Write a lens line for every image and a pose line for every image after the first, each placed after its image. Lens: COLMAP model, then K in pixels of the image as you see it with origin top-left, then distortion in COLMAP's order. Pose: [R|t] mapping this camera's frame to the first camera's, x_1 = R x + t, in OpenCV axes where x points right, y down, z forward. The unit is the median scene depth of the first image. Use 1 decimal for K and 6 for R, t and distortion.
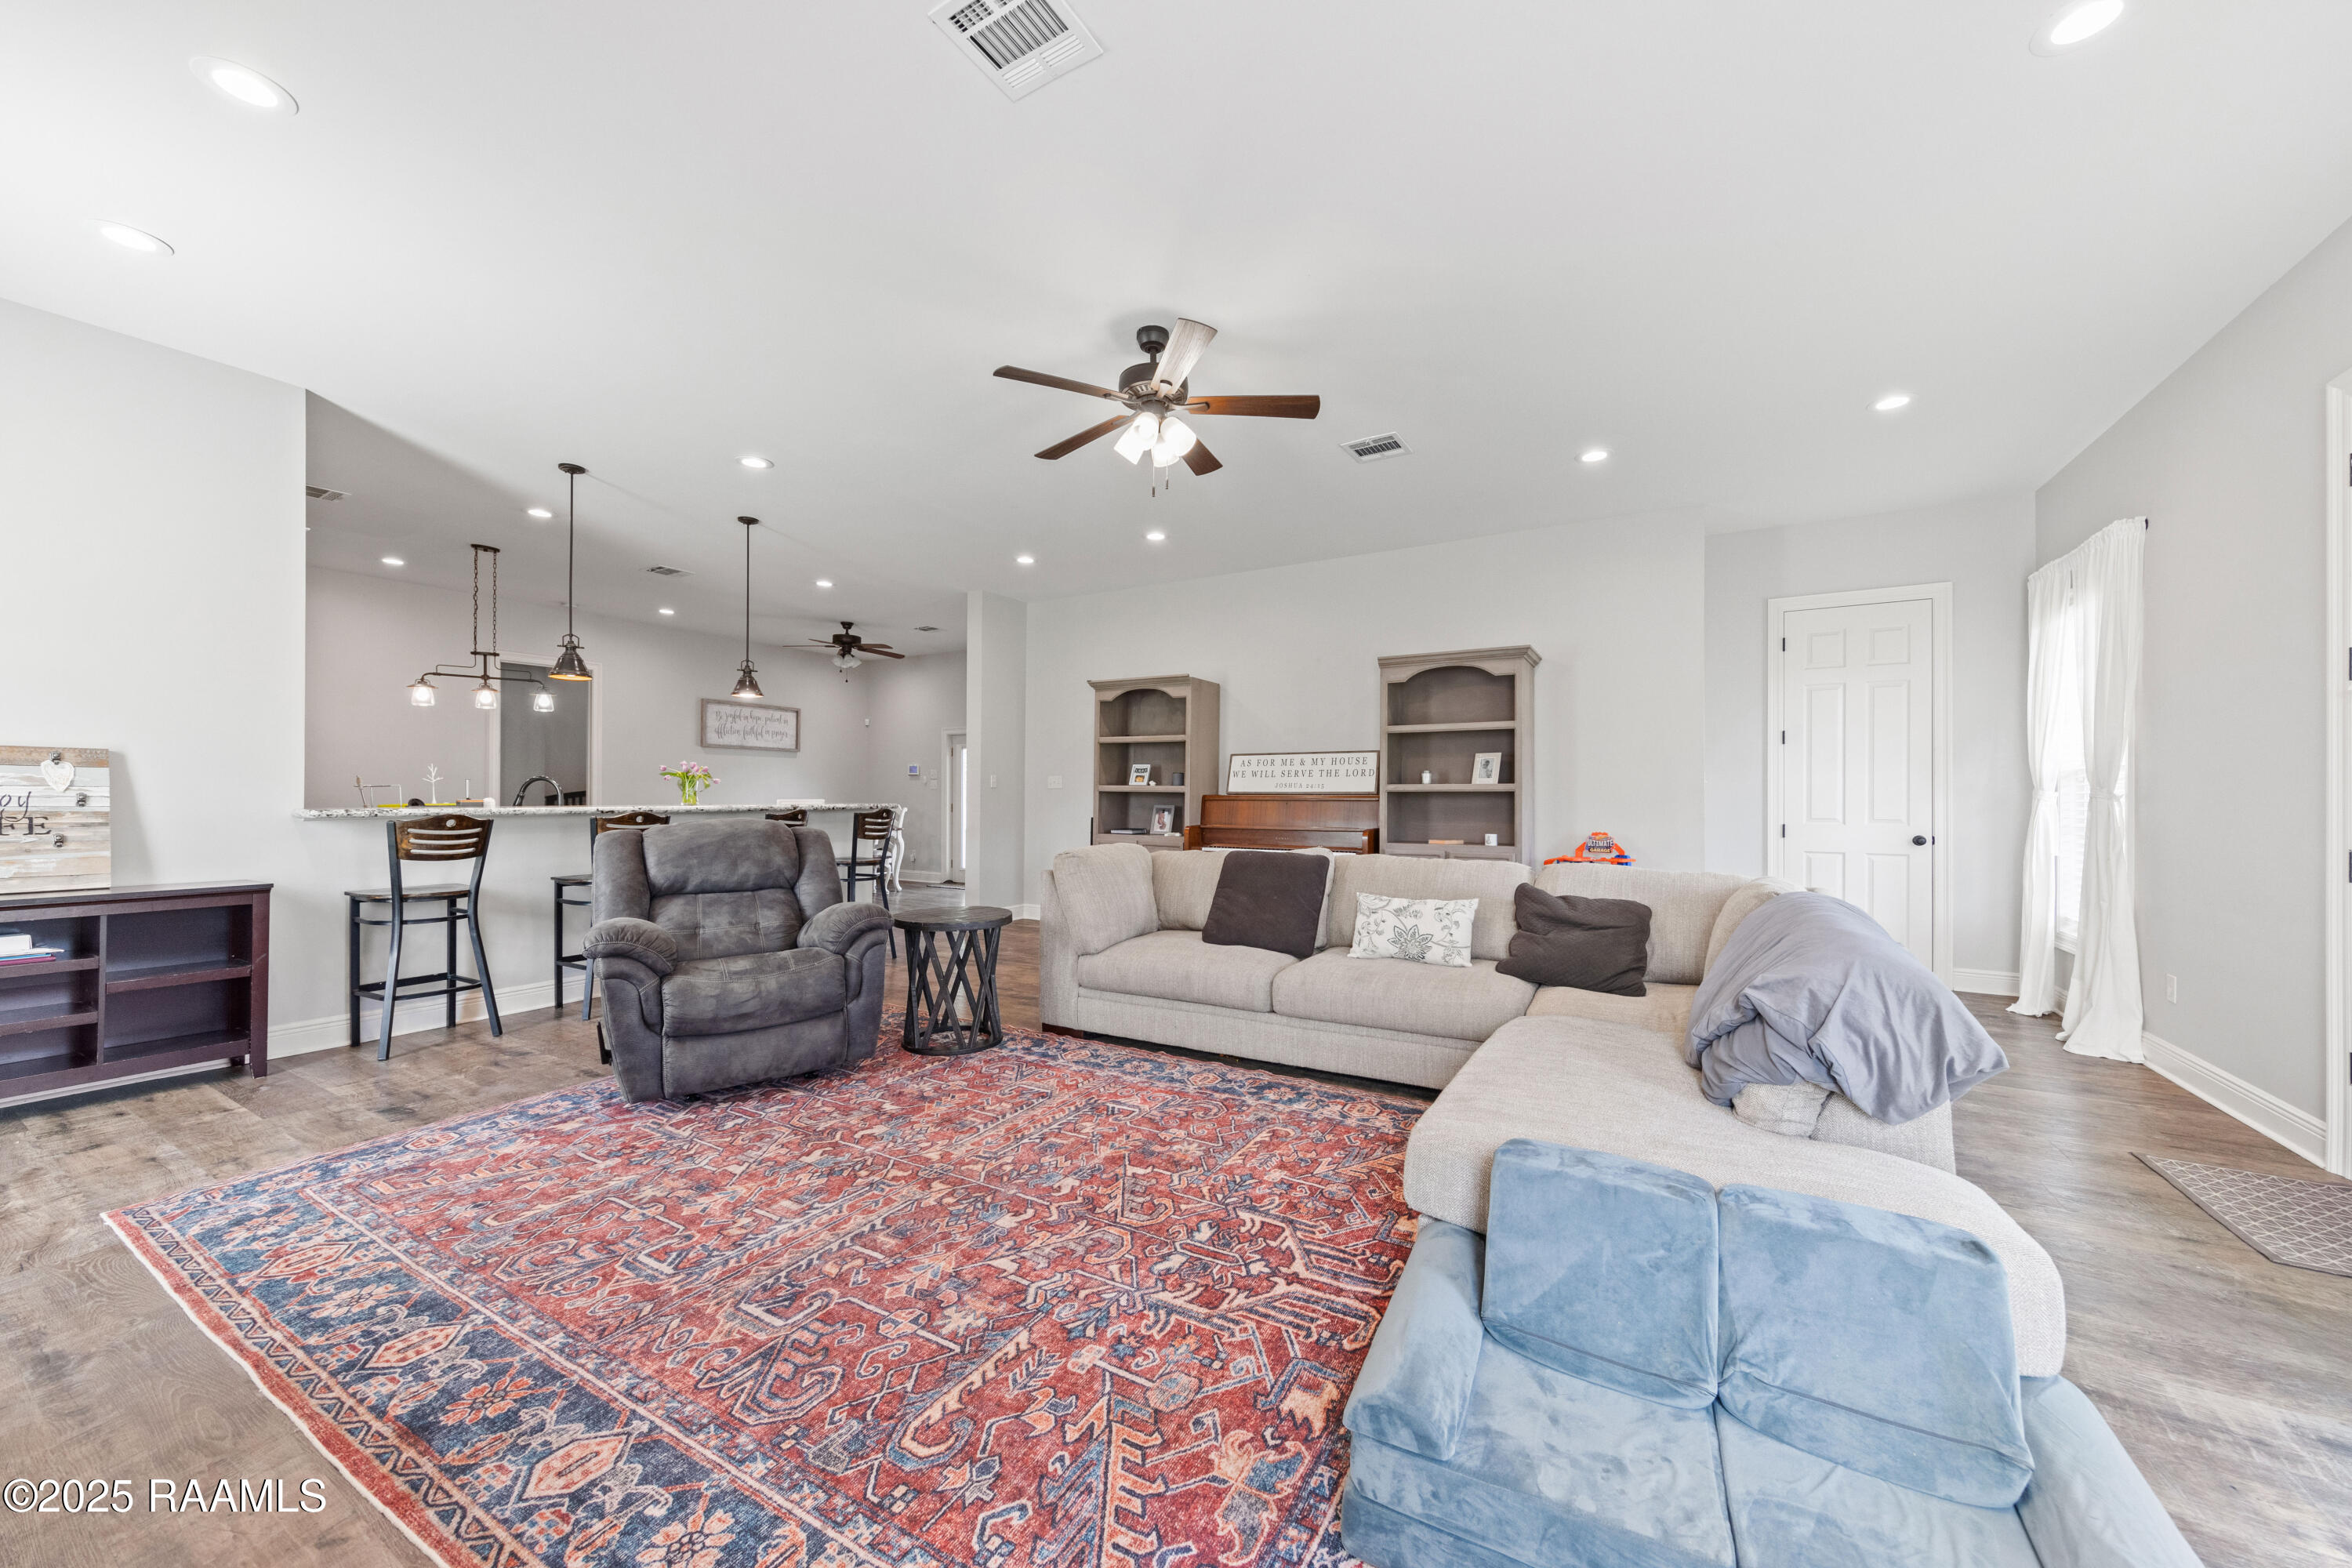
lens RADIAL K [[857.2, 0, 1170.0], [0, 857.2, 793.8], [0, 0, 1]] dist [0.003921, -0.000684]
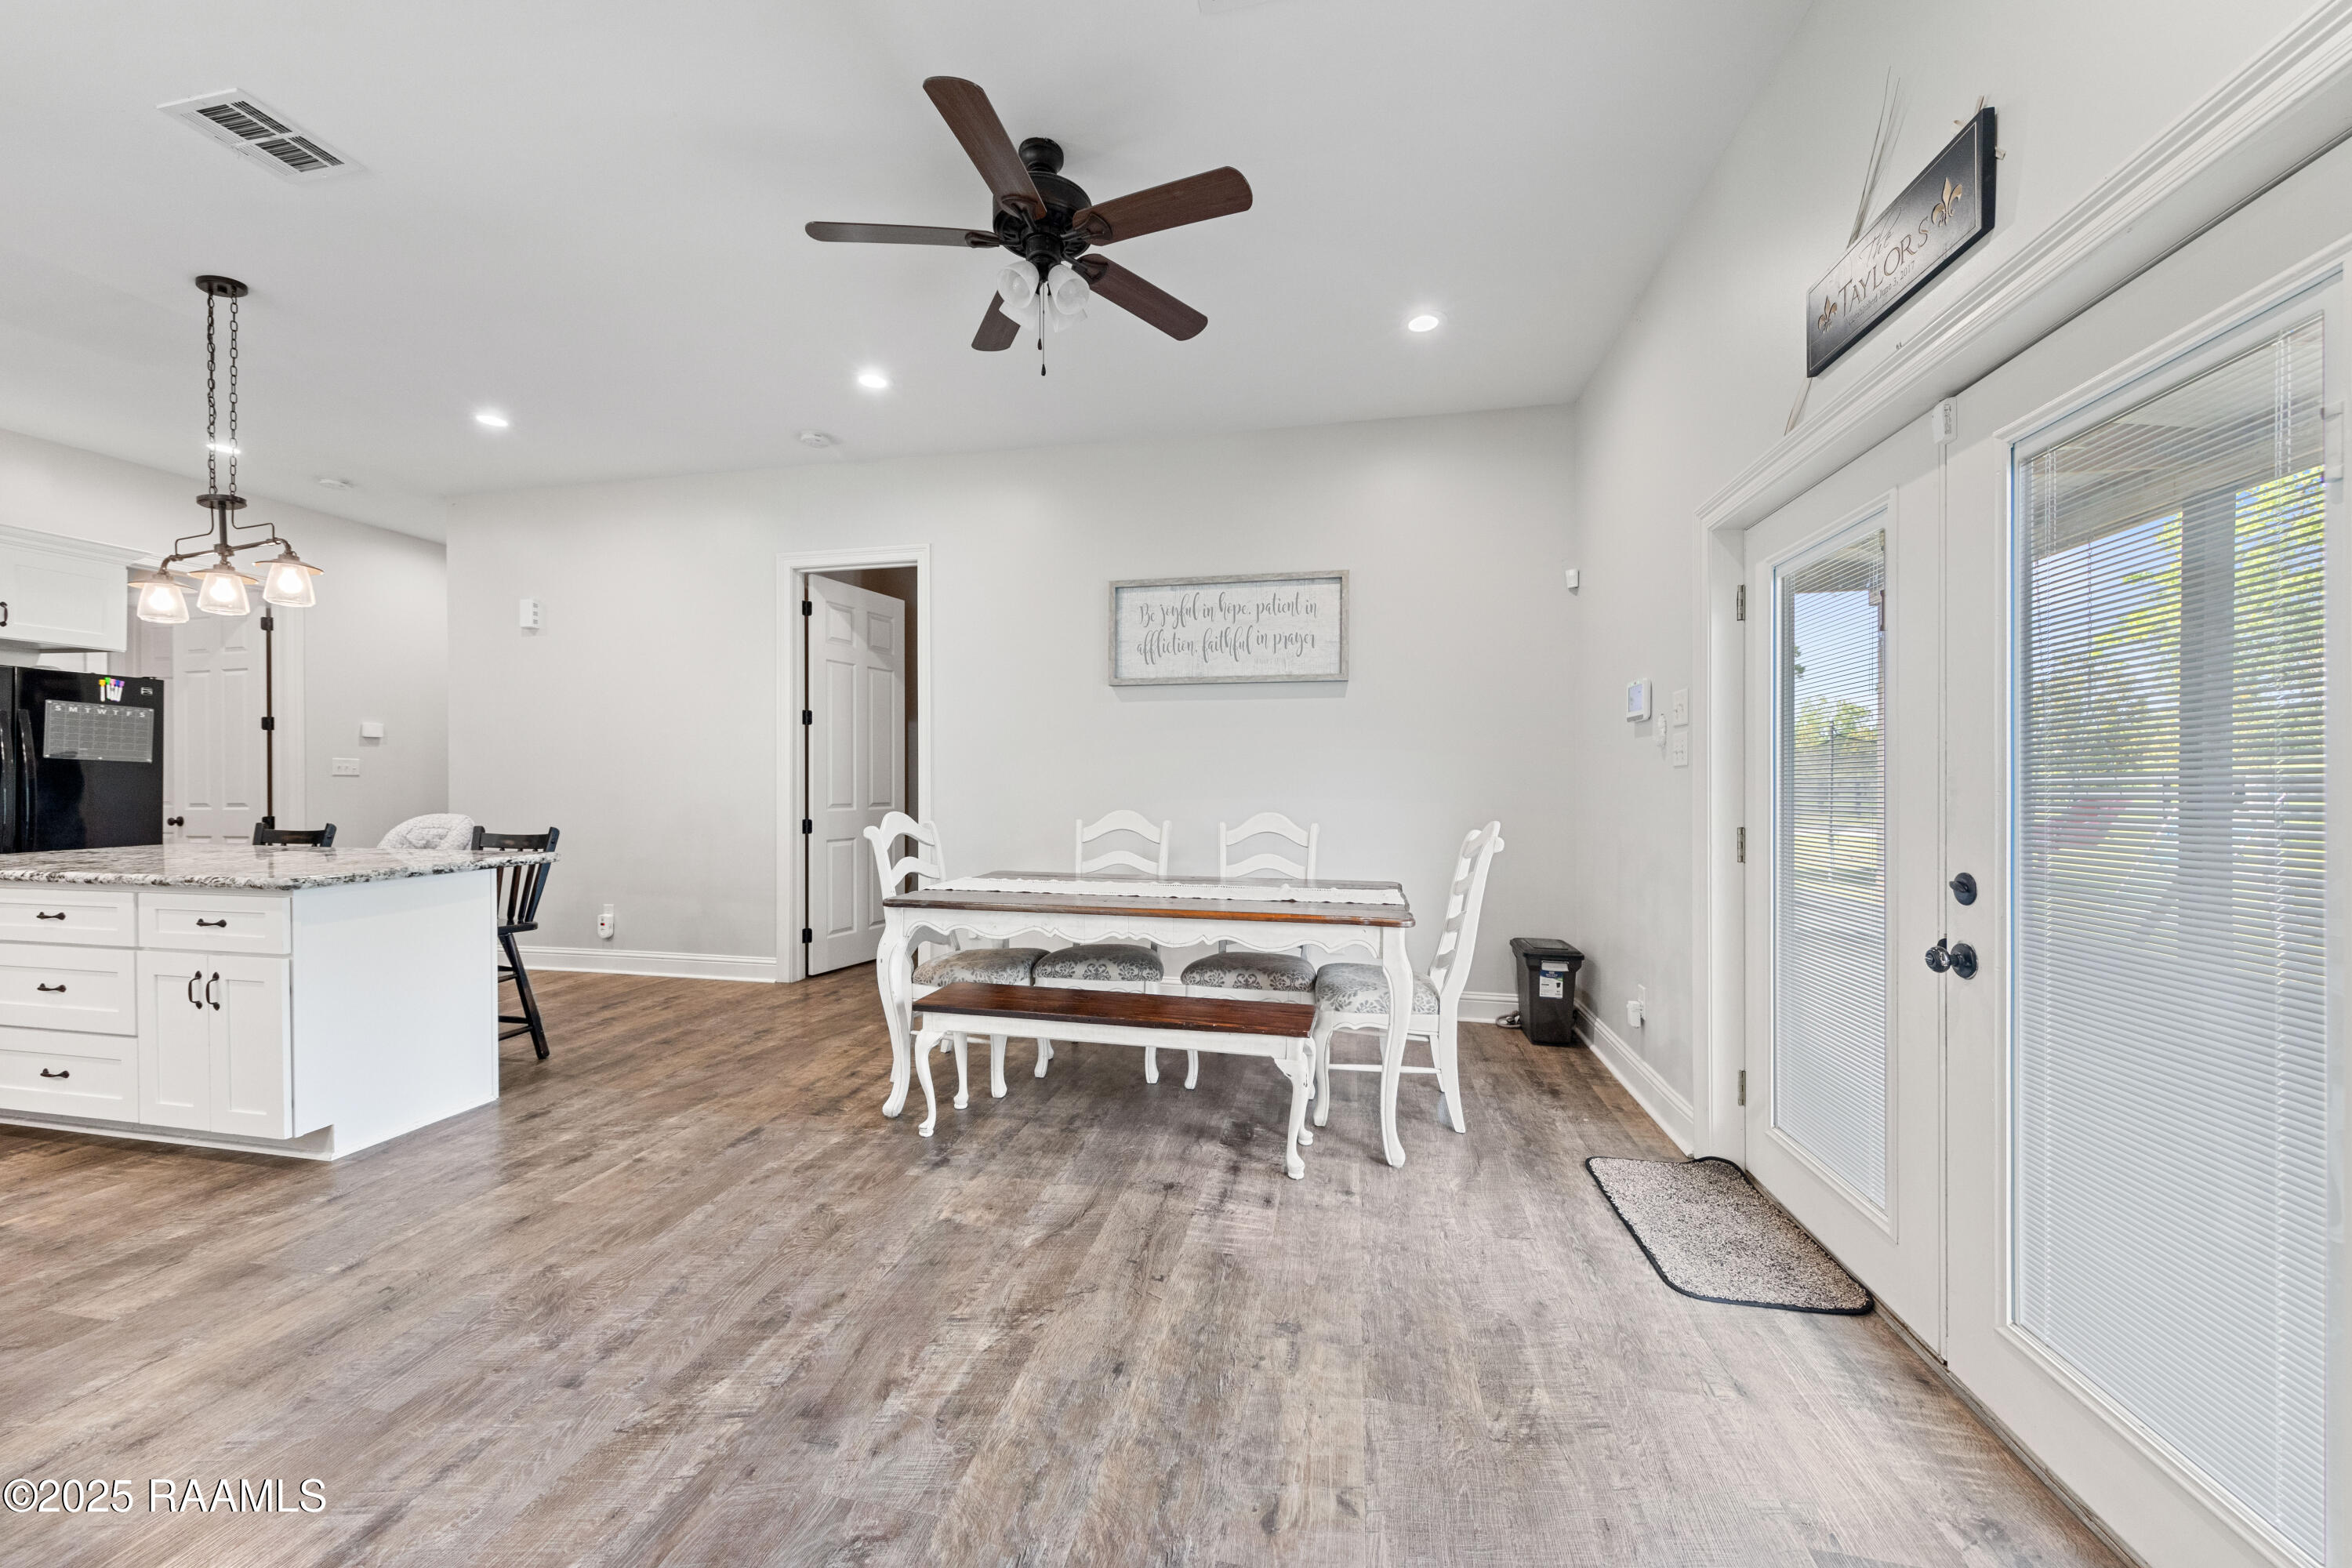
lens RADIAL K [[857.2, 0, 1170.0], [0, 857.2, 793.8], [0, 0, 1]] dist [0.003921, -0.000684]
pose [[0.337021, 0.000397, -0.941497, -0.097119], [0.001256, 0.999999, 0.000871, 0.003159], [0.941496, -0.001476, 0.337020, 0.871007]]
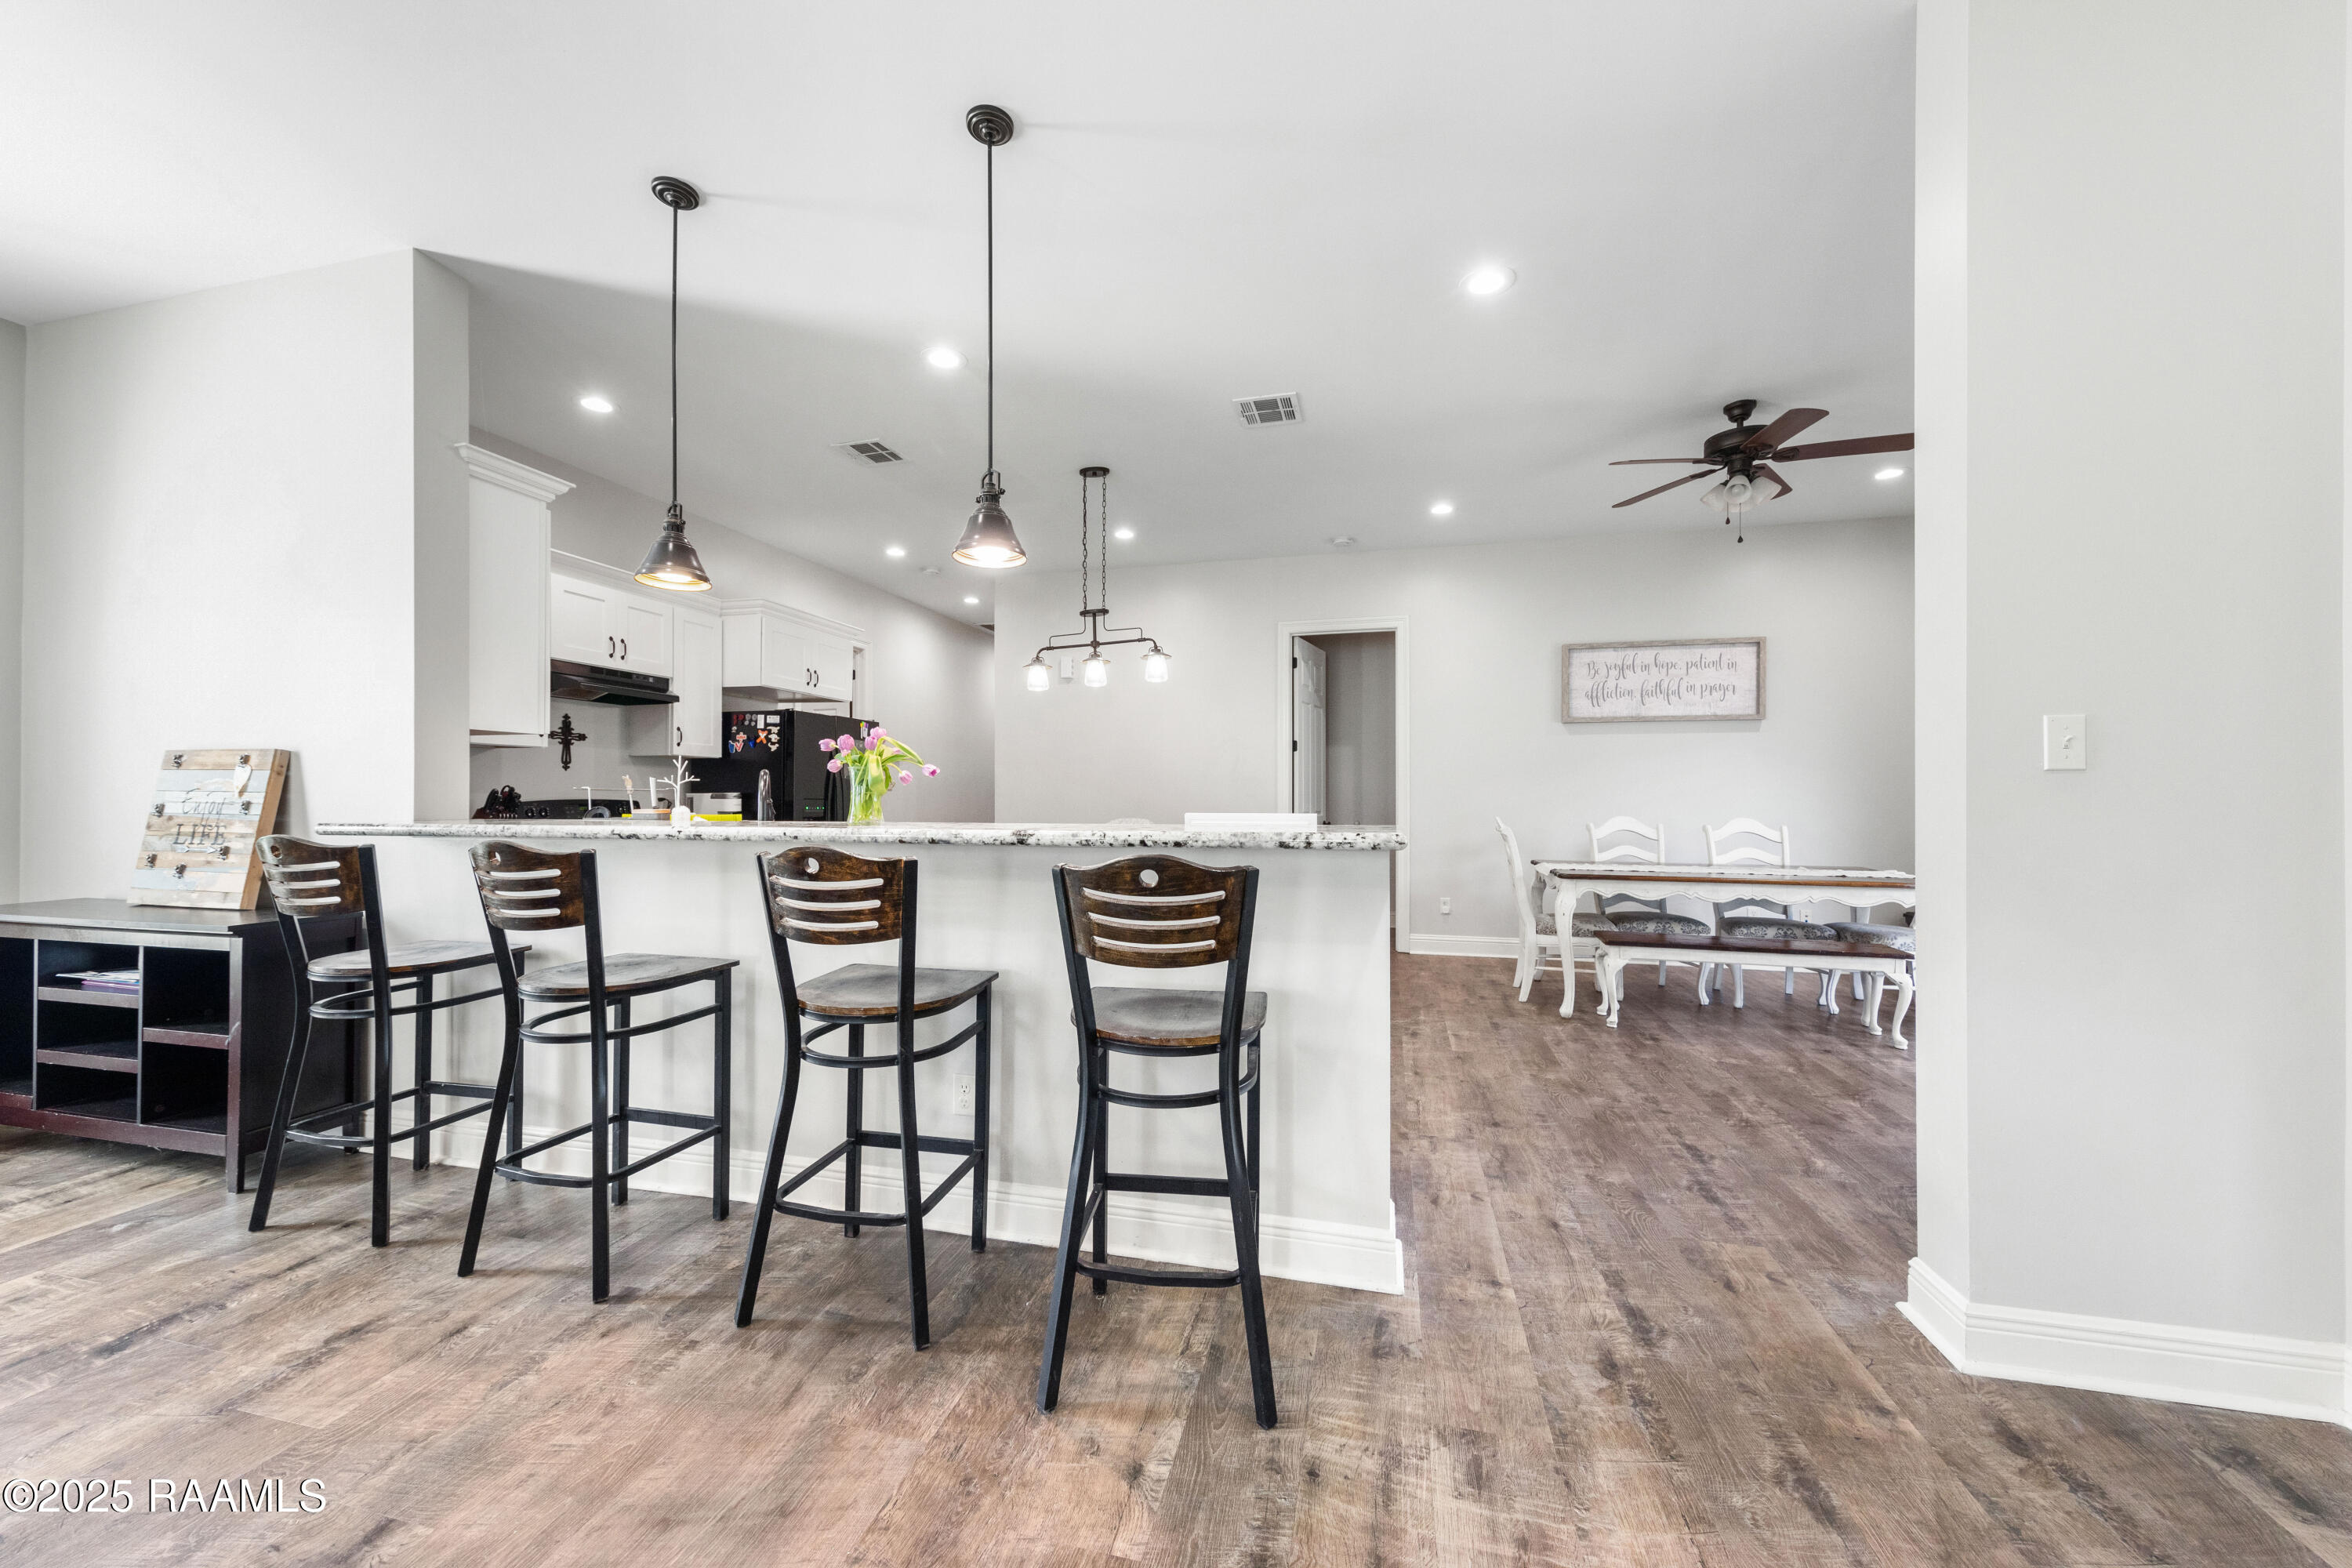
lens RADIAL K [[853.4, 0, 1176.0], [0, 853.4, 792.9], [0, 0, 1]] dist [0.012642, -0.000057]
pose [[0.302611, -0.010022, -0.953061, -0.041819], [0.001864, 0.999949, -0.009923, 0.001370], [0.953112, 0.001226, 0.302615, 0.545502]]
